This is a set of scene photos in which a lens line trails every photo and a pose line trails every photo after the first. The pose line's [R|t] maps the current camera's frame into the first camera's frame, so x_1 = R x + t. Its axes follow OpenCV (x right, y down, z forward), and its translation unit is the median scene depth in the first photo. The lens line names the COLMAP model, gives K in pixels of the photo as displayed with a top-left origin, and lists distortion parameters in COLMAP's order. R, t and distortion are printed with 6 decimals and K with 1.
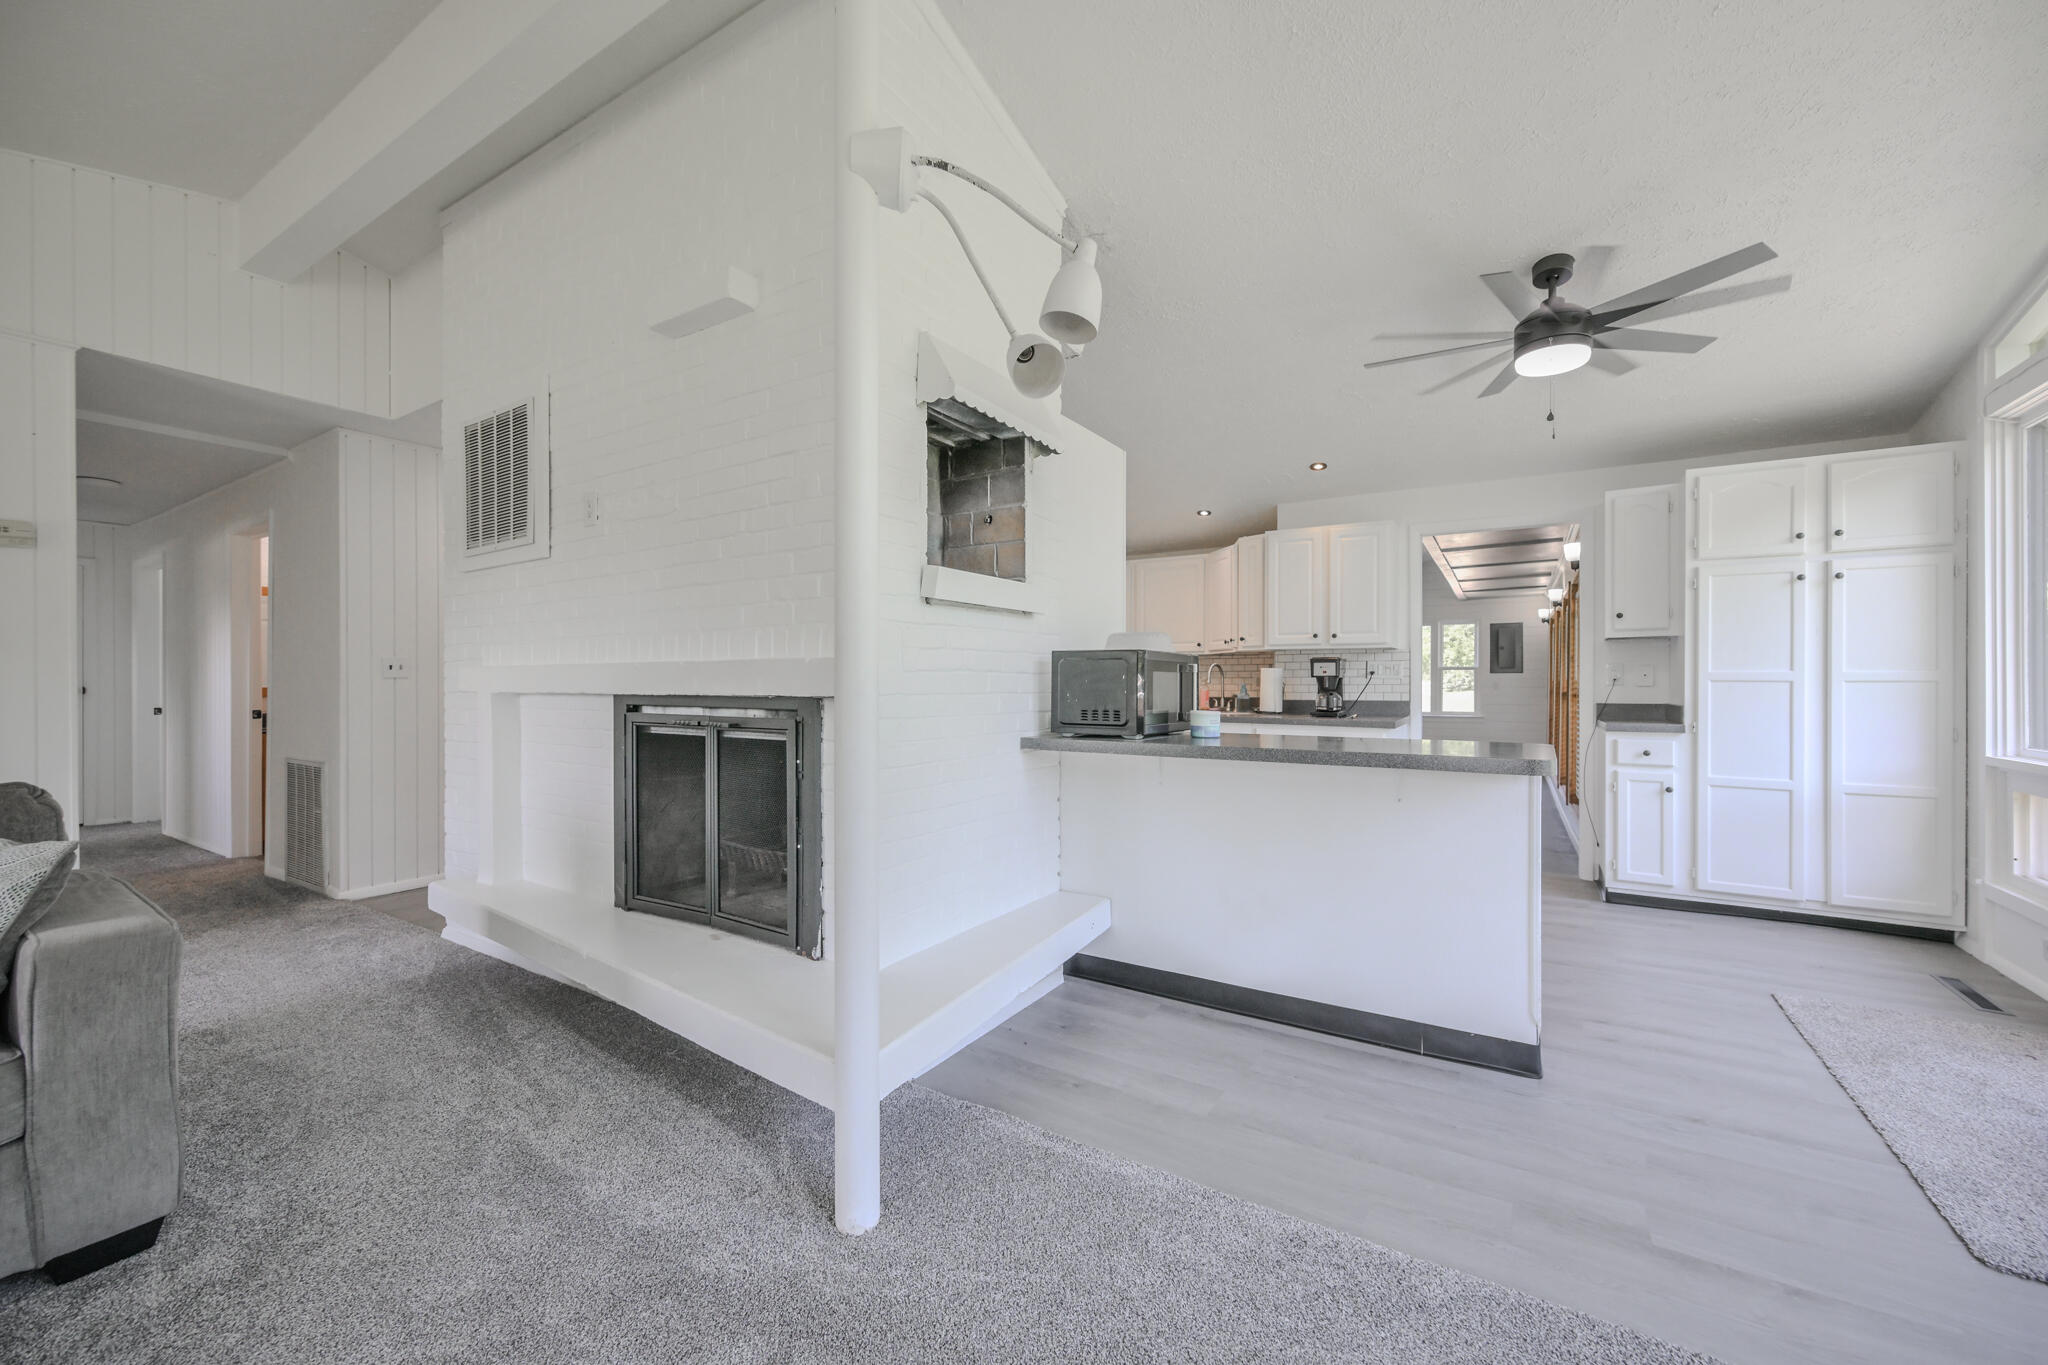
lens RADIAL K [[810.1, 0, 1024.5], [0, 810.1, 681.1], [0, 0, 1]] dist [-0.000526, 0.000533]
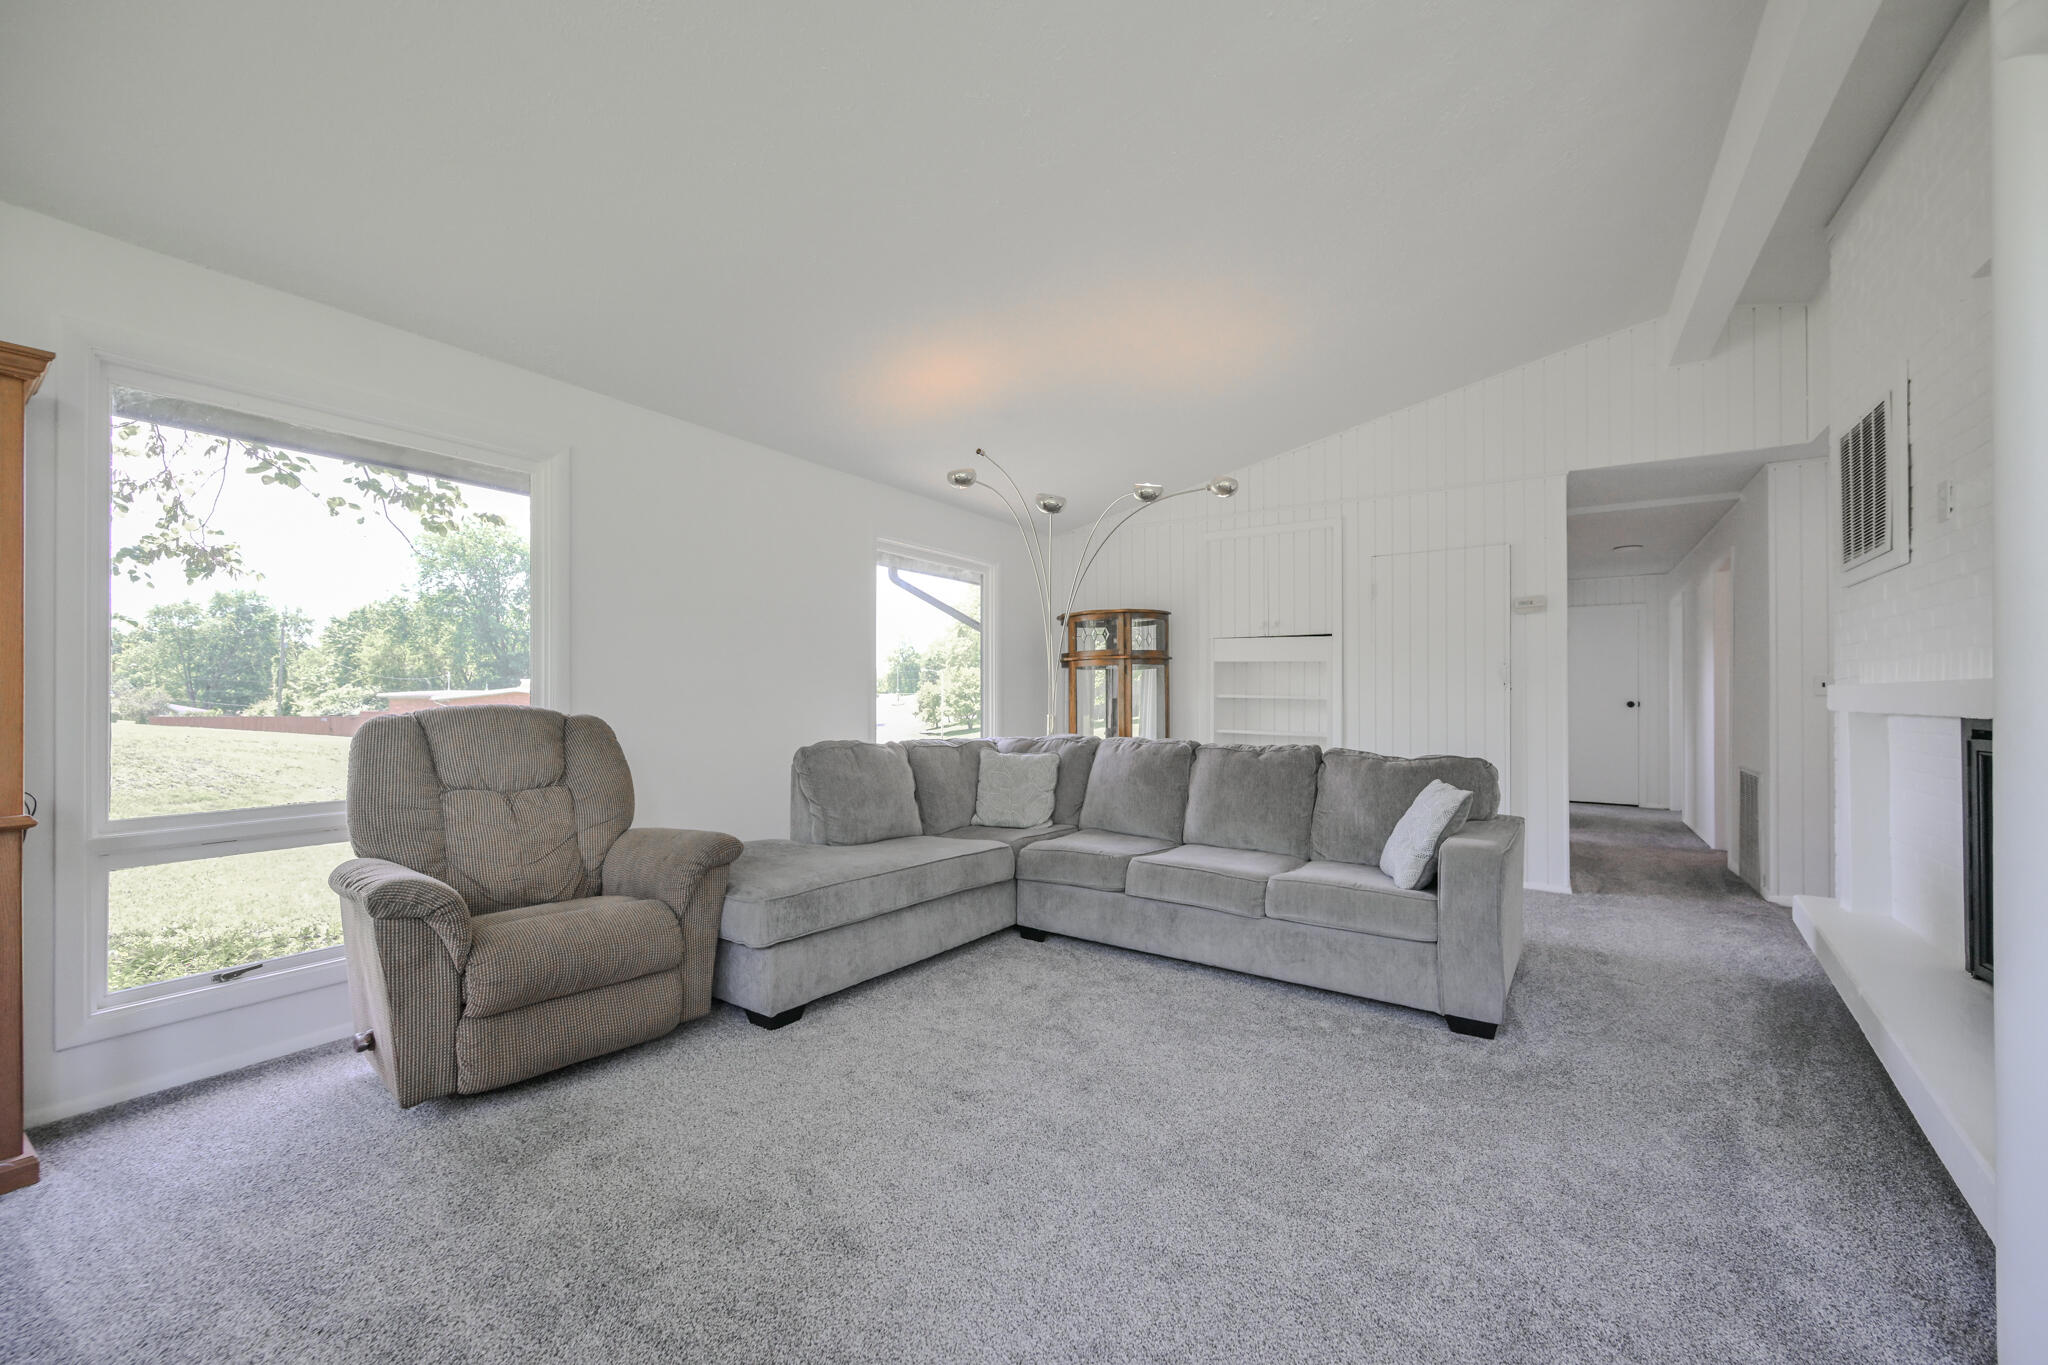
lens RADIAL K [[810.1, 0, 1025.1], [0, 810.1, 684.4], [0, 0, 1]] dist [-0.000526, 0.000533]
pose [[-0.012251, -0.012400, -0.999848, 0.358627], [-0.000675, 0.999923, -0.012392, -0.007161], [0.999925, 0.000523, -0.012259, 0.034737]]
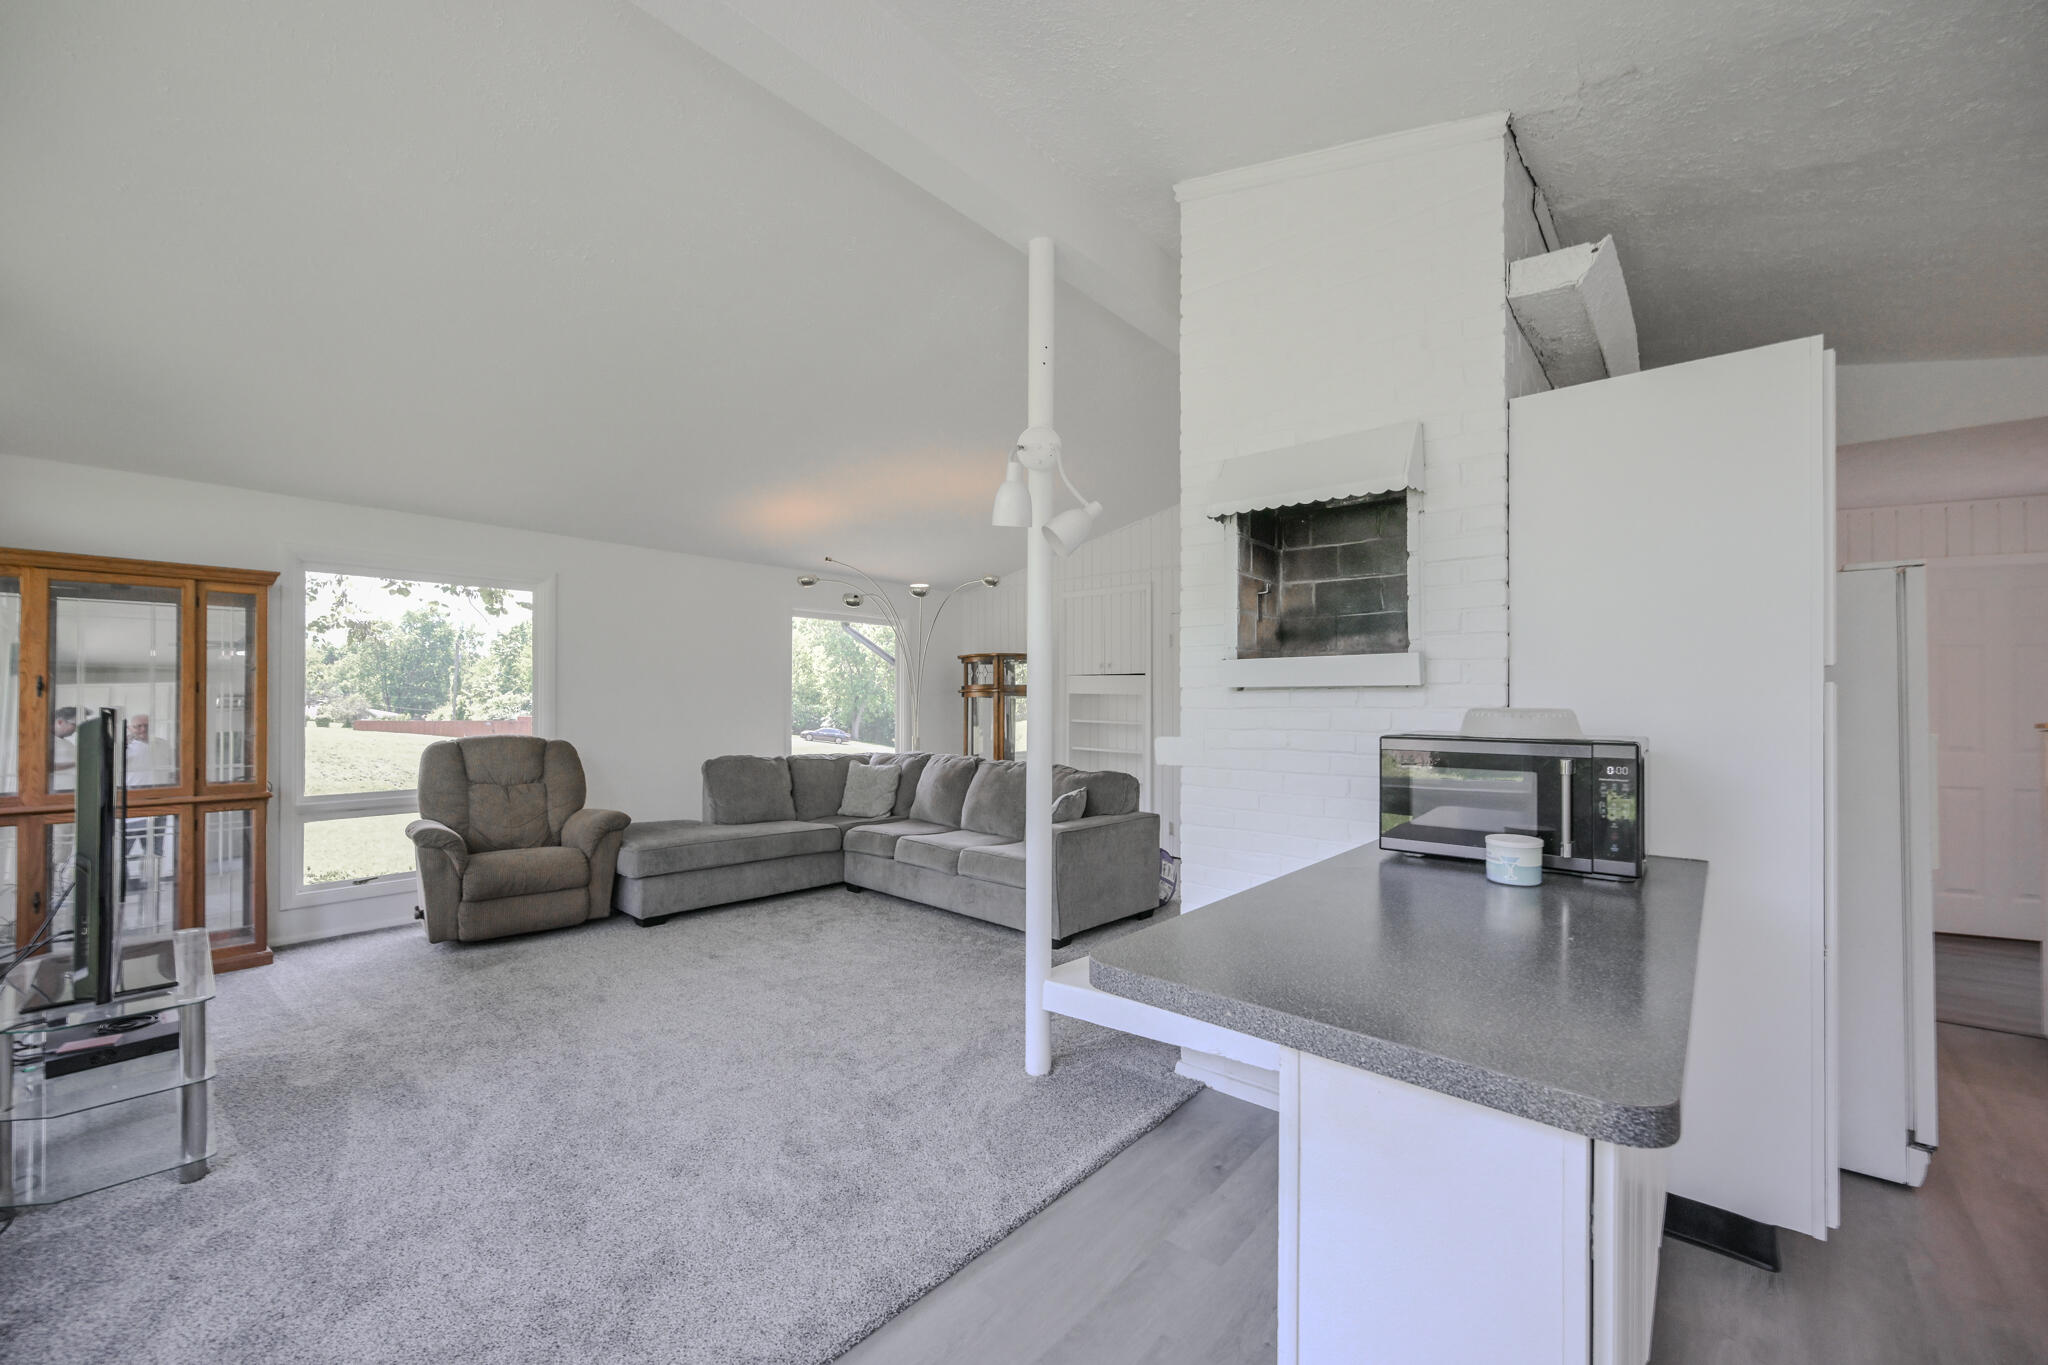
lens RADIAL K [[810.1, 0, 1017.4], [0, 810.1, 690.6], [0, 0, 1]] dist [-0.000526, 0.000533]
pose [[-0.150771, -0.011592, -0.988501, 0.926793], [-0.001490, 0.999933, -0.011499, -0.072452], [0.988568, -0.000260, -0.150778, 0.741393]]
